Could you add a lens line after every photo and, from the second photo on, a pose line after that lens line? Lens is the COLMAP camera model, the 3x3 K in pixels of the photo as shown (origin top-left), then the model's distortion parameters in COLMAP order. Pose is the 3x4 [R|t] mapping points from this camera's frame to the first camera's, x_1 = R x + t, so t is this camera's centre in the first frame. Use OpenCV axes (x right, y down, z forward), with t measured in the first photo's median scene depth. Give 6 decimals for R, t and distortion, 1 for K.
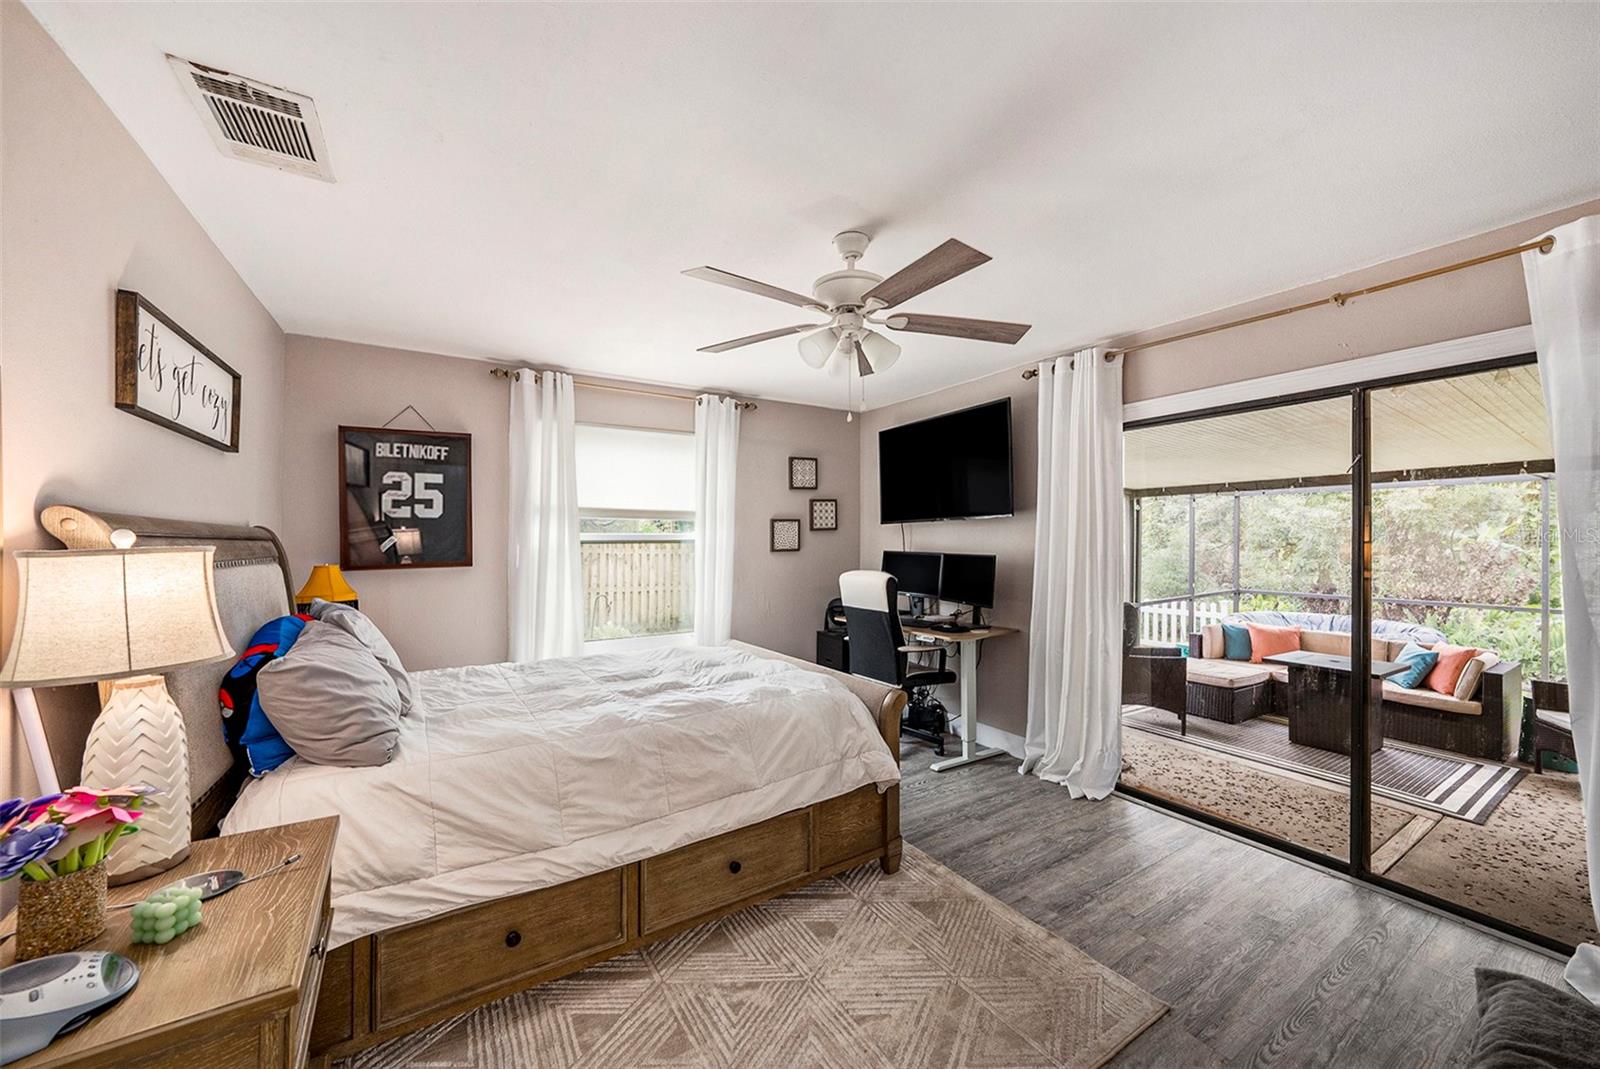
lens RADIAL K [[585.0, 0, 810.0], [0, 585.0, 533.2], [0, 0, 1]] dist [-0.013258, 0.001102]
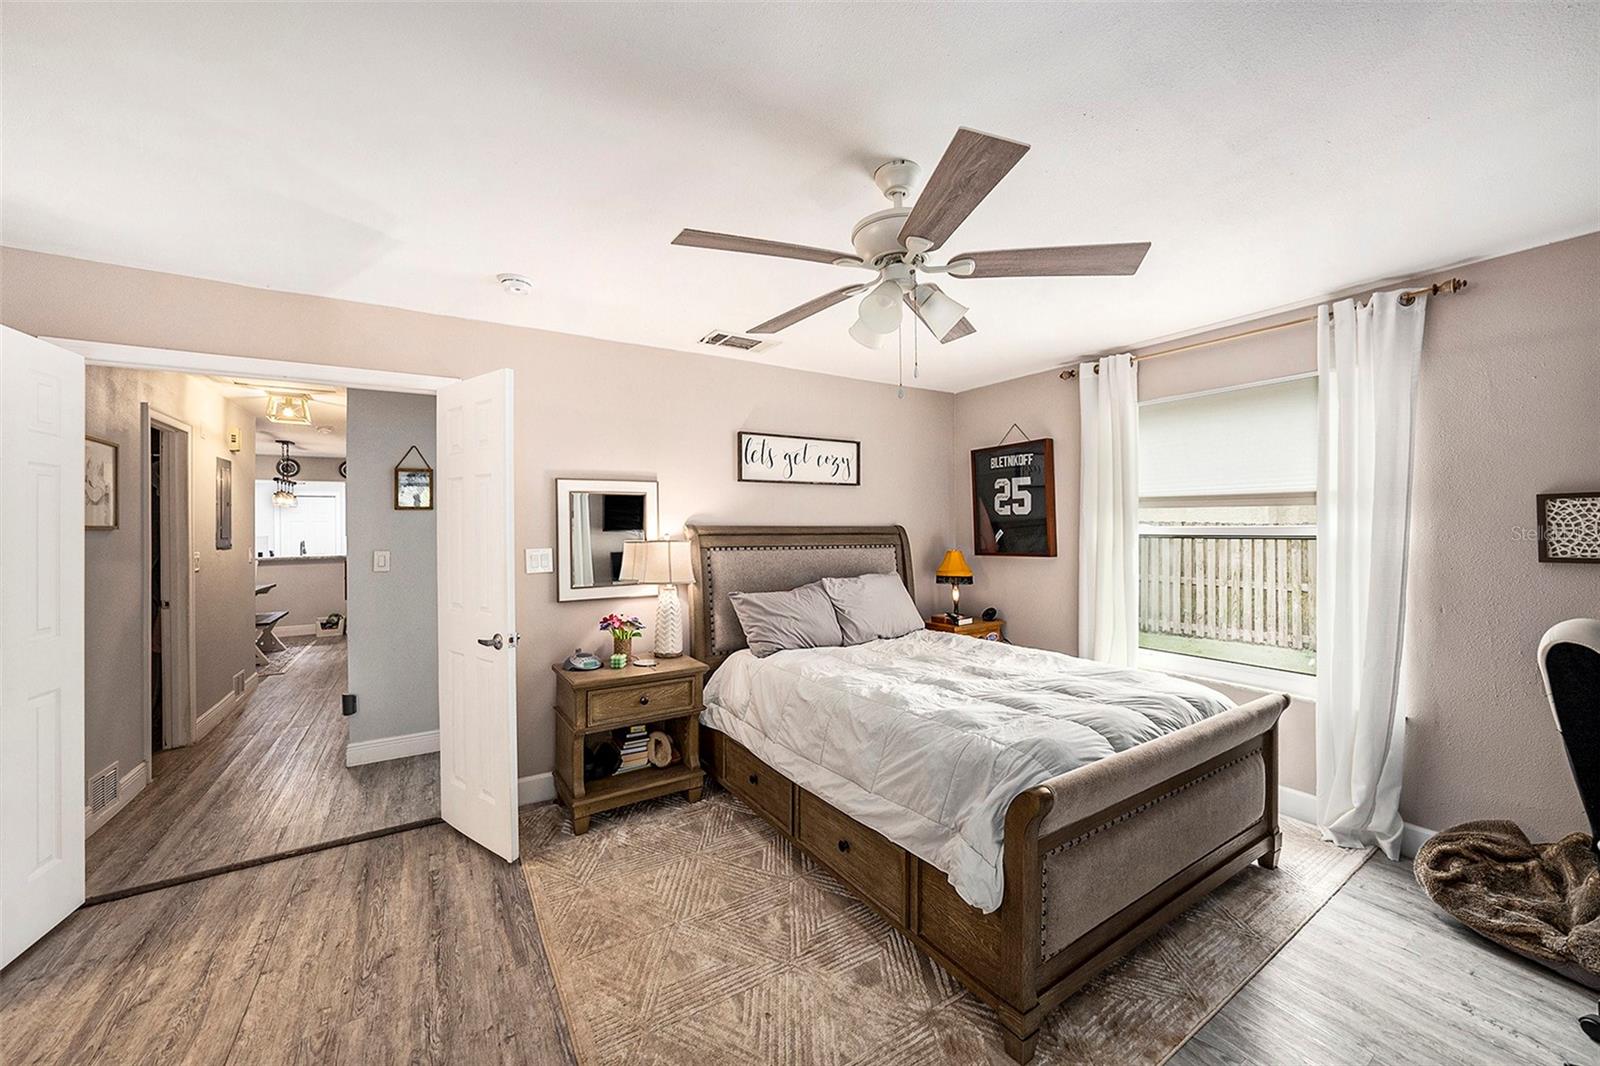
lens RADIAL K [[585.0, 0, 812.1], [0, 585.0, 529.9], [0, 0, 1]] dist [-0.013258, 0.001102]
pose [[0.025287, 0.010482, -0.999625, 0.548750], [0.014261, 0.999839, 0.010845, -0.013487], [0.999579, -0.014530, 0.025133, 0.538833]]
